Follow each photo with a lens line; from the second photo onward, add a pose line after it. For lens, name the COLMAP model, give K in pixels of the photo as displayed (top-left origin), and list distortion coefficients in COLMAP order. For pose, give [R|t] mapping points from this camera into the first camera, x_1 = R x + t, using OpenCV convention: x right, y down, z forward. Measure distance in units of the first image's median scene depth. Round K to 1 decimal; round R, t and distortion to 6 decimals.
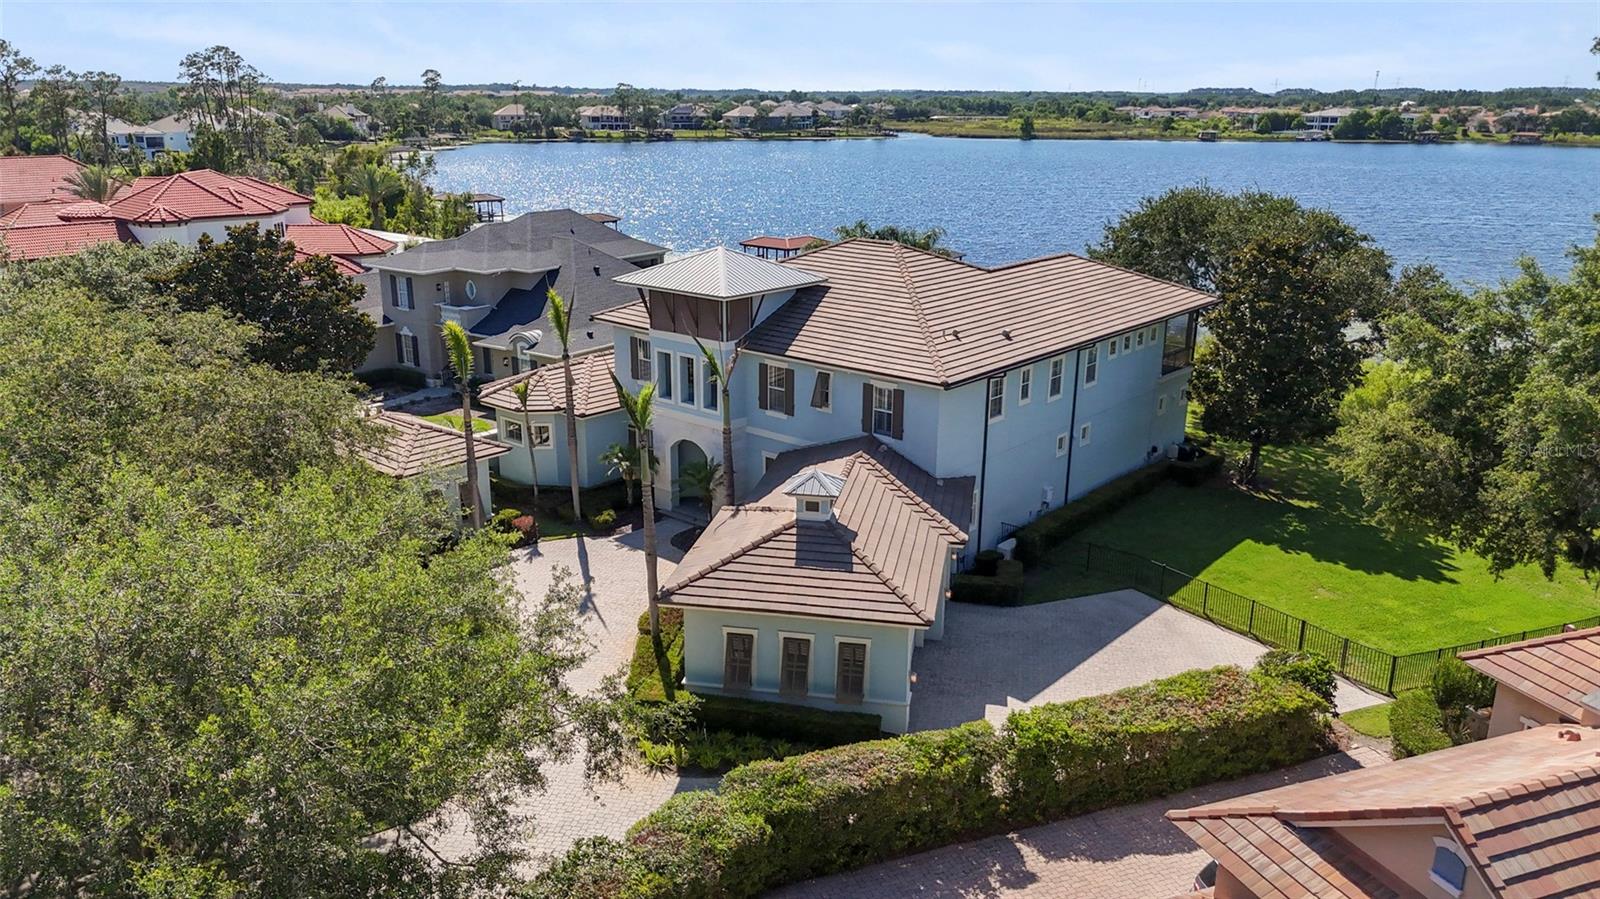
lens RADIAL K [[1187.3, 0, 805.0], [0, 1187.3, 451.4], [0, 0, 1]] dist [0.072347, -0.054868]
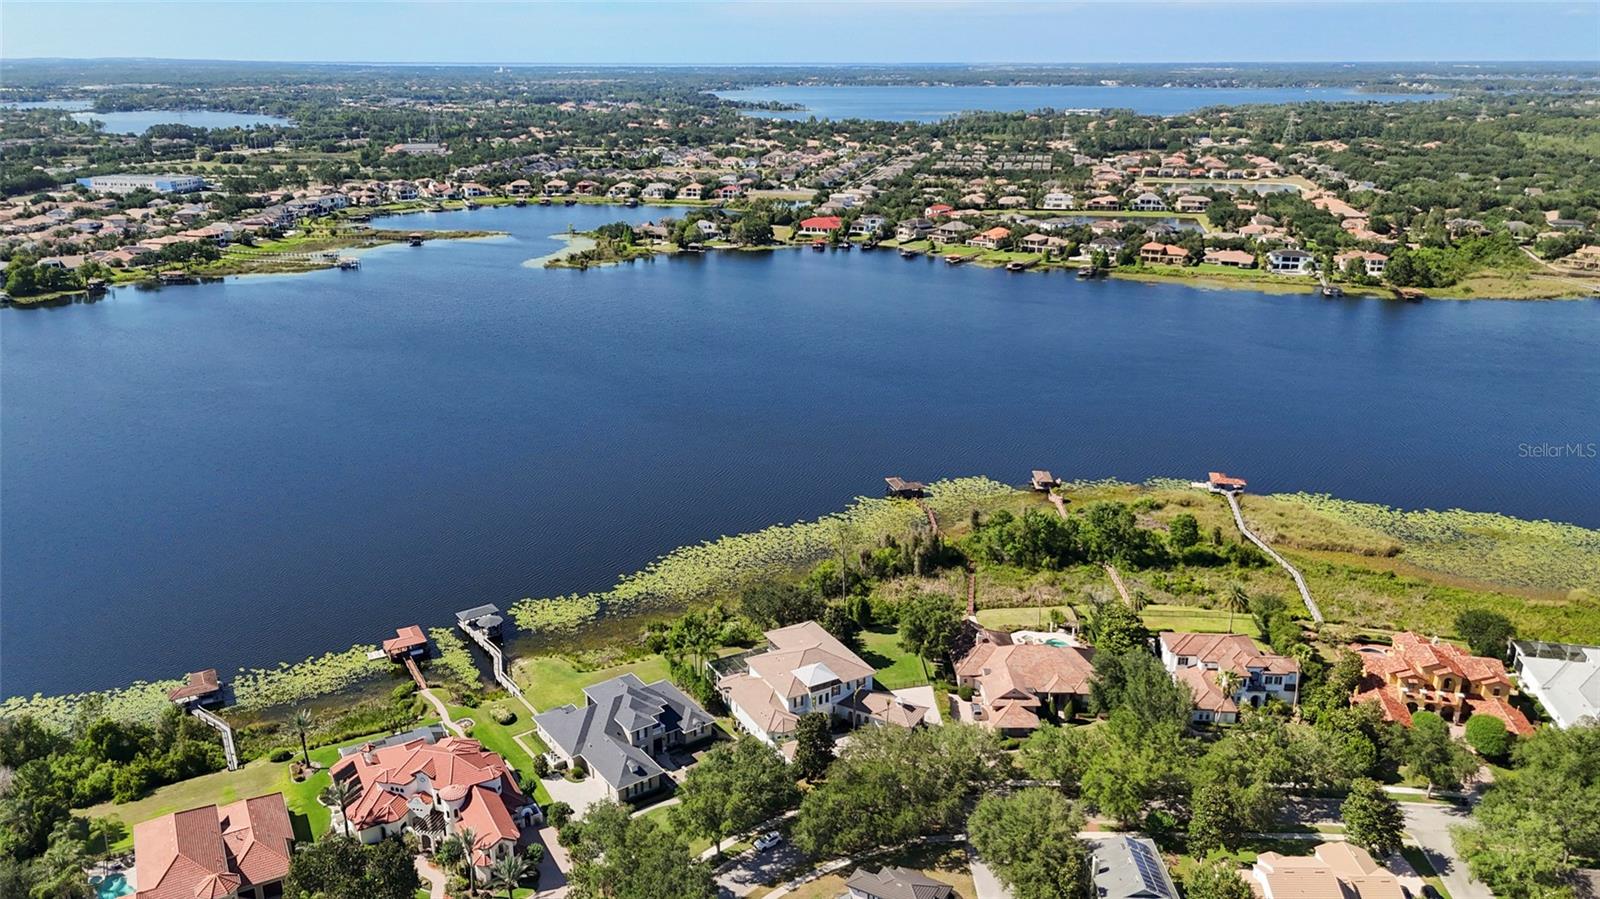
lens RADIAL K [[1187.3, 0, 801.8], [0, 1187.3, 453.1], [0, 0, 1]] dist [0.072347, -0.054868]
pose [[0.350977, -0.307049, 0.884611, -3.804085], [0.274573, 0.936930, 0.216269, -1.919188], [-0.895223, 0.166985, 0.413148, -0.900275]]
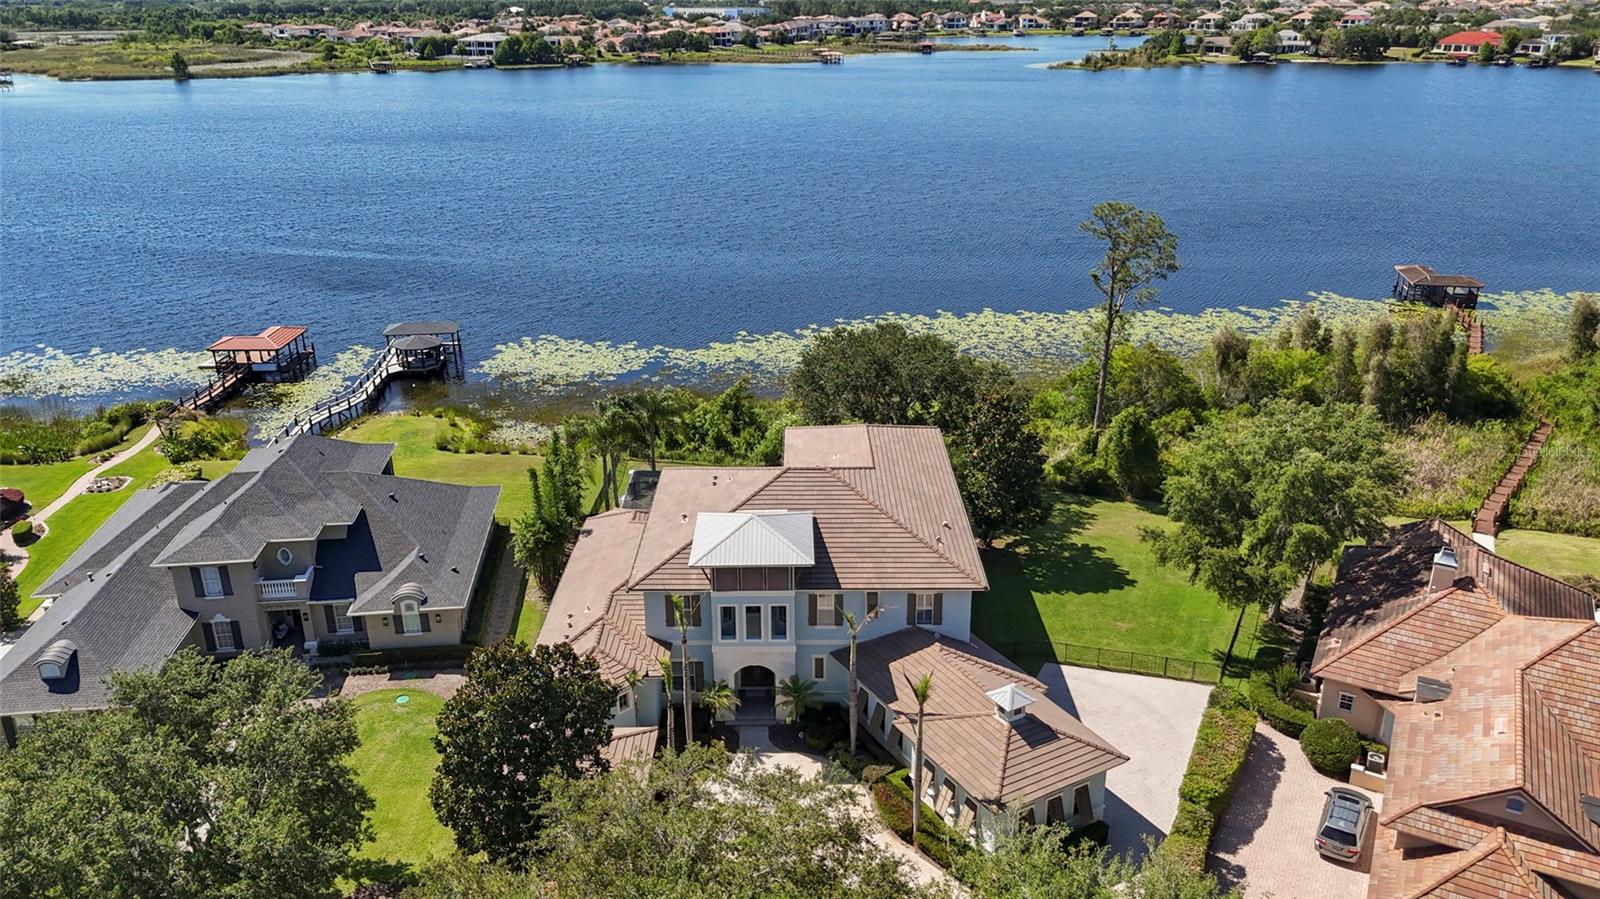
lens RADIAL K [[1187.3, 0, 806.4], [0, 1187.3, 444.3], [0, 0, 1]] dist [0.072347, -0.054868]
pose [[0.762701, -0.249334, 0.596757, -0.803462], [0.199351, 0.968406, 0.149829, -0.443752], [-0.615261, 0.004689, 0.788310, -0.047841]]
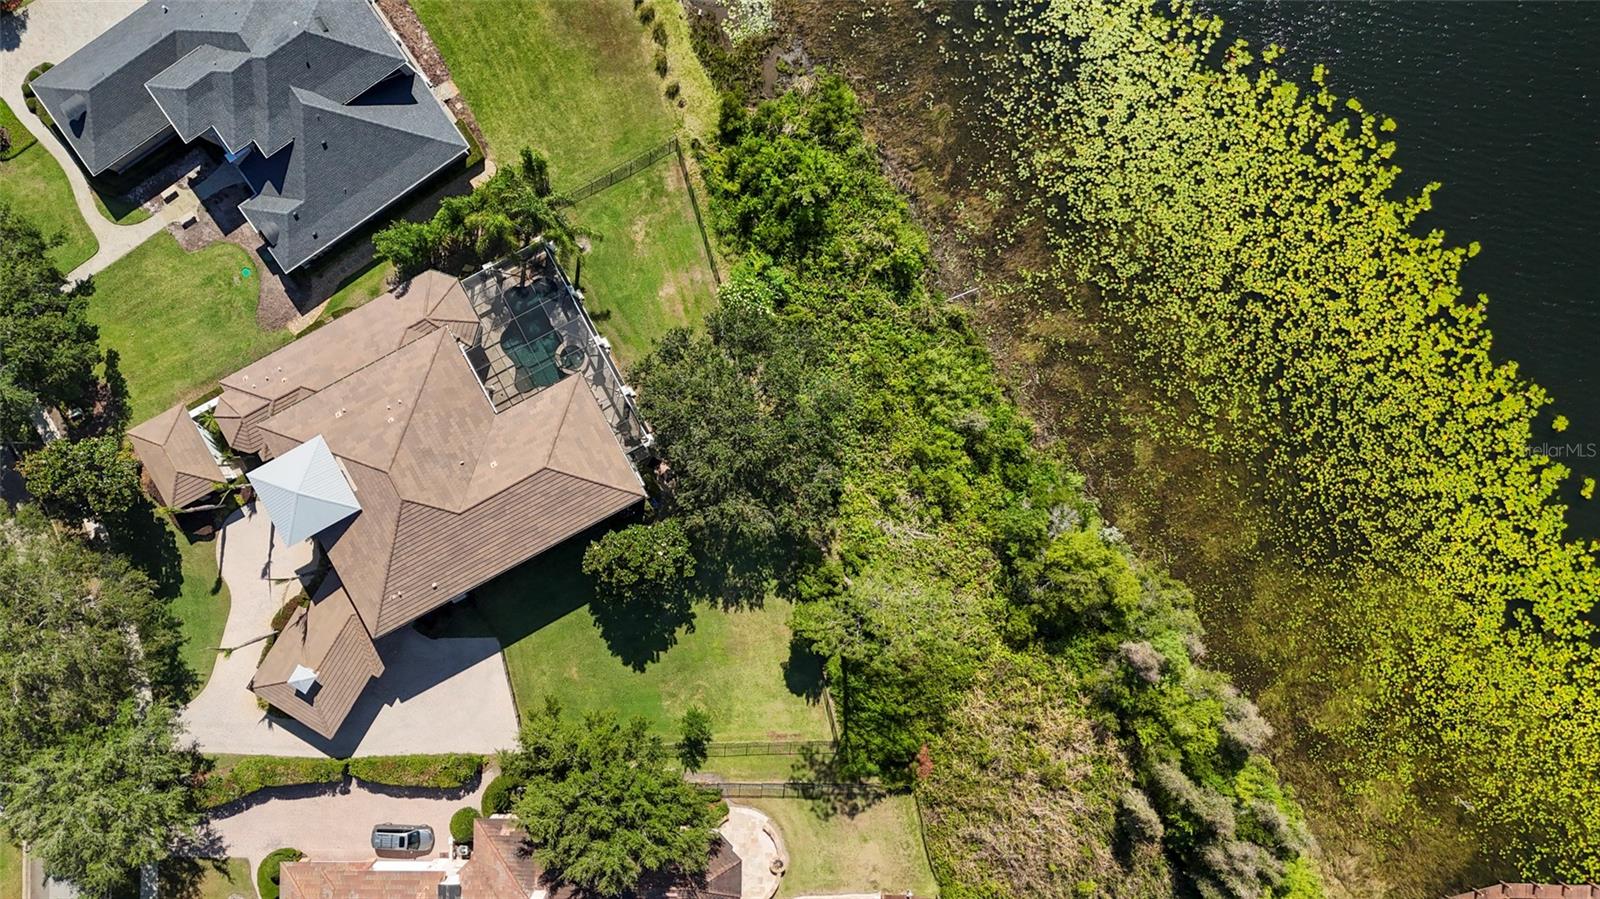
lens RADIAL K [[1187.3, 0, 788.7], [0, 1187.3, 446.0], [0, 0, 1]] dist [0.072347, -0.054868]
pose [[0.928682, 0.370874, -0.001705, 0.623766], [-0.098856, 0.251964, 0.962674, -2.108263], [0.357461, -0.893849, 0.270657, 0.880009]]
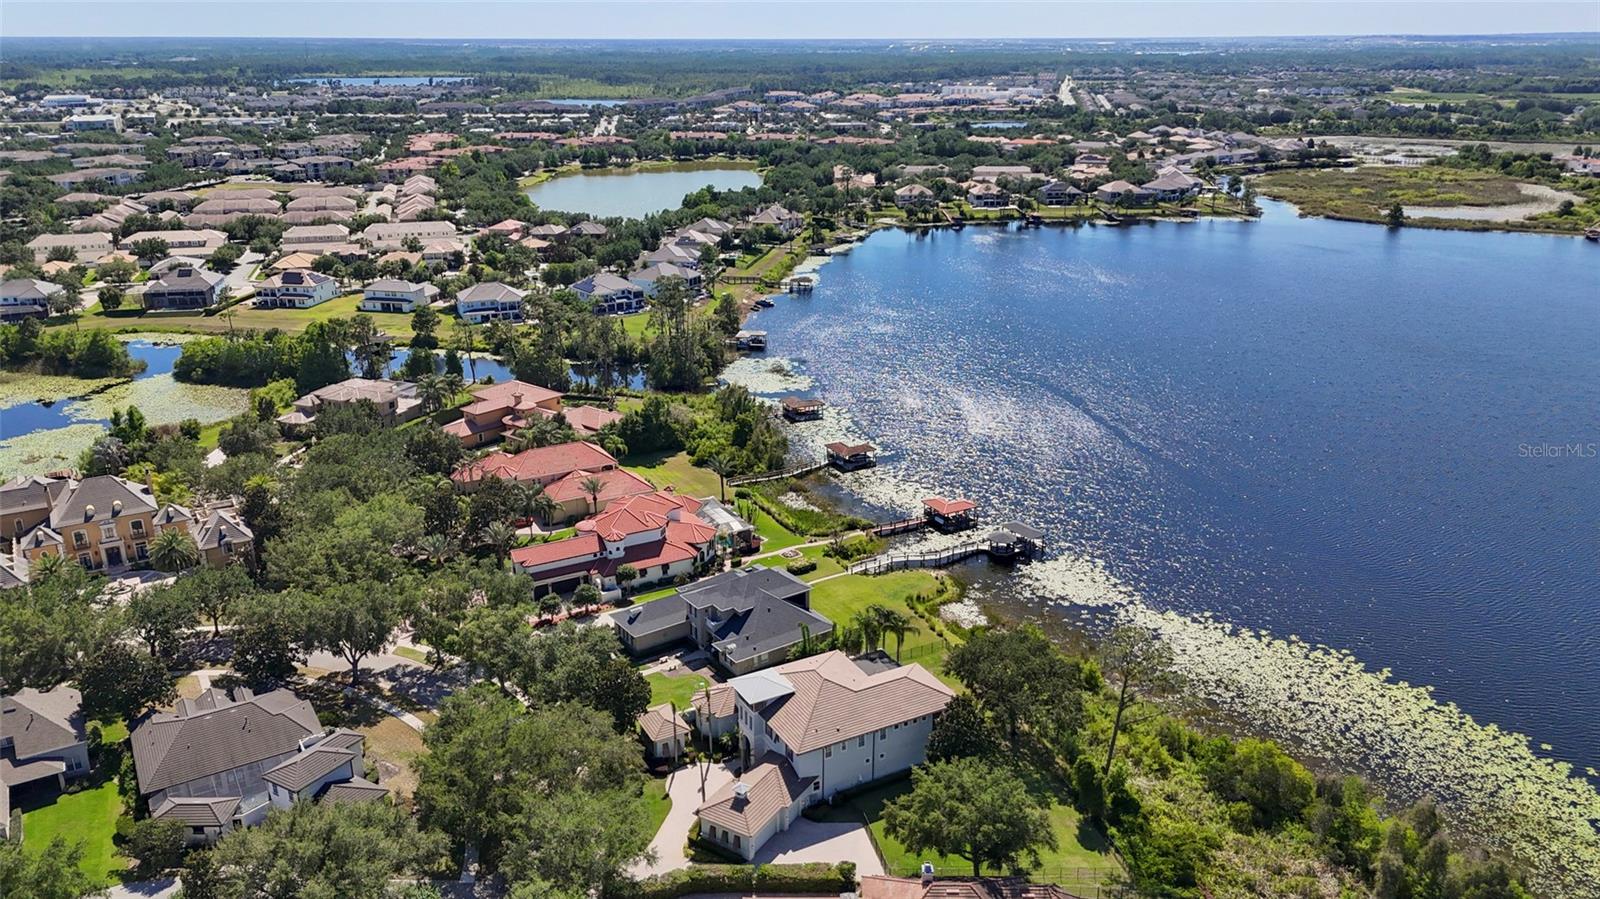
lens RADIAL K [[1187.3, 0, 802.4], [0, 1187.3, 450.8], [0, 0, 1]] dist [0.072347, -0.054868]
pose [[0.933237, 0.109343, -0.342216, 1.037398], [-0.094586, 0.993733, 0.059573, -0.966755], [0.346586, -0.023227, 0.937731, -1.848449]]
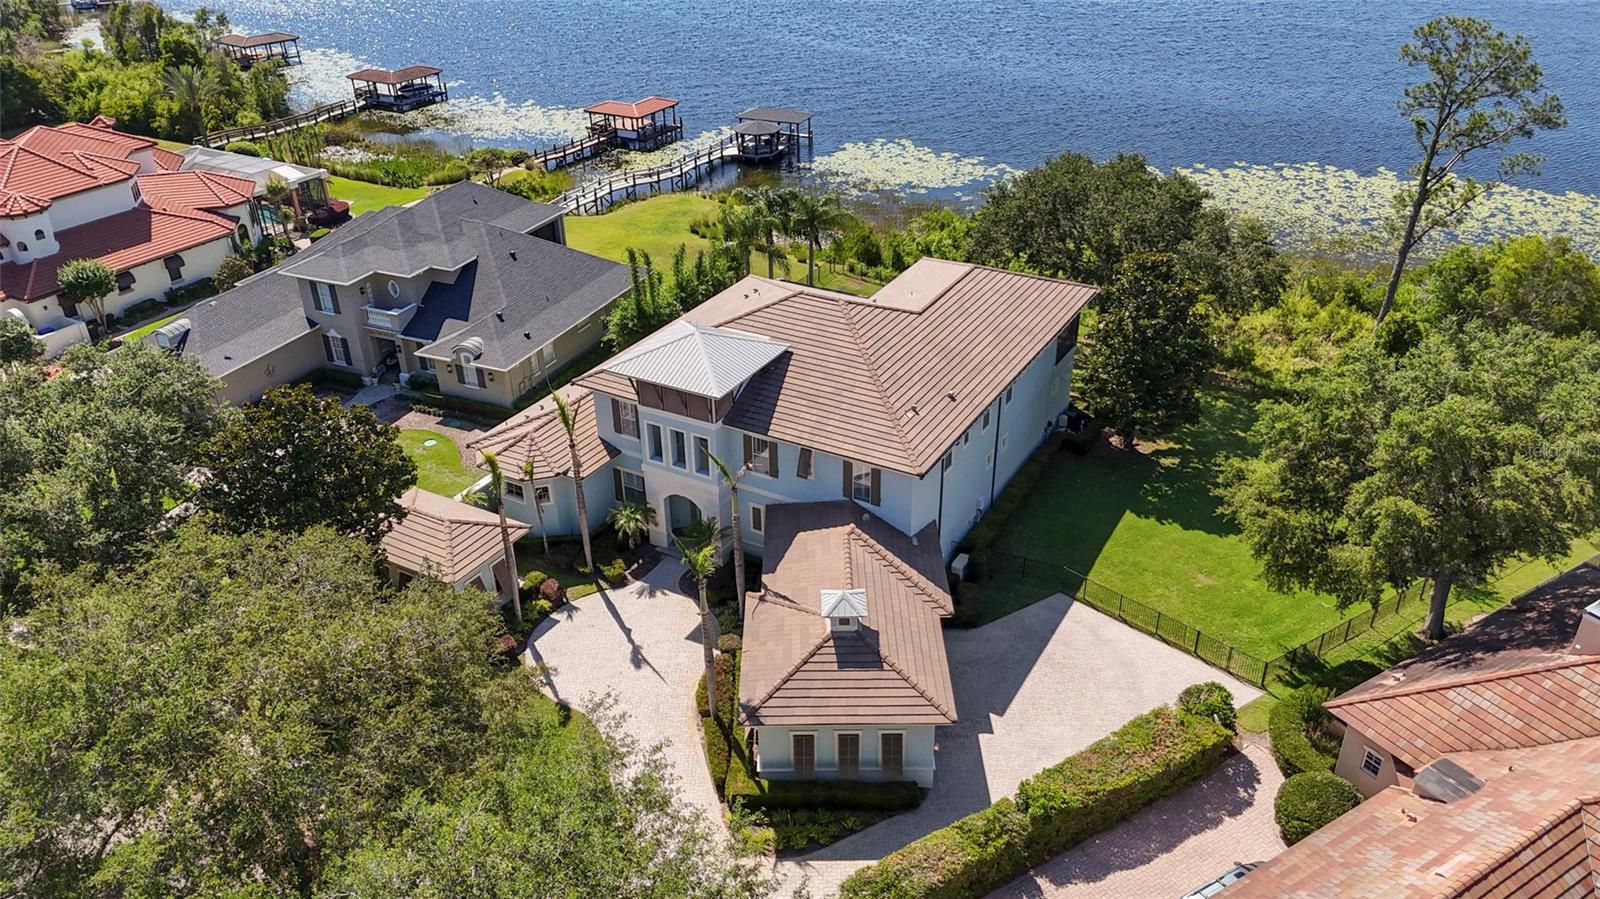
lens RADIAL K [[1187.3, 0, 806.3], [0, 1187.3, 450.1], [0, 0, 1]] dist [0.072347, -0.054868]
pose [[0.982856, -0.108770, 0.148875, -0.154279], [0.073937, 0.972199, 0.222177, -0.316682], [-0.168902, -0.207361, 0.963573, -0.130503]]
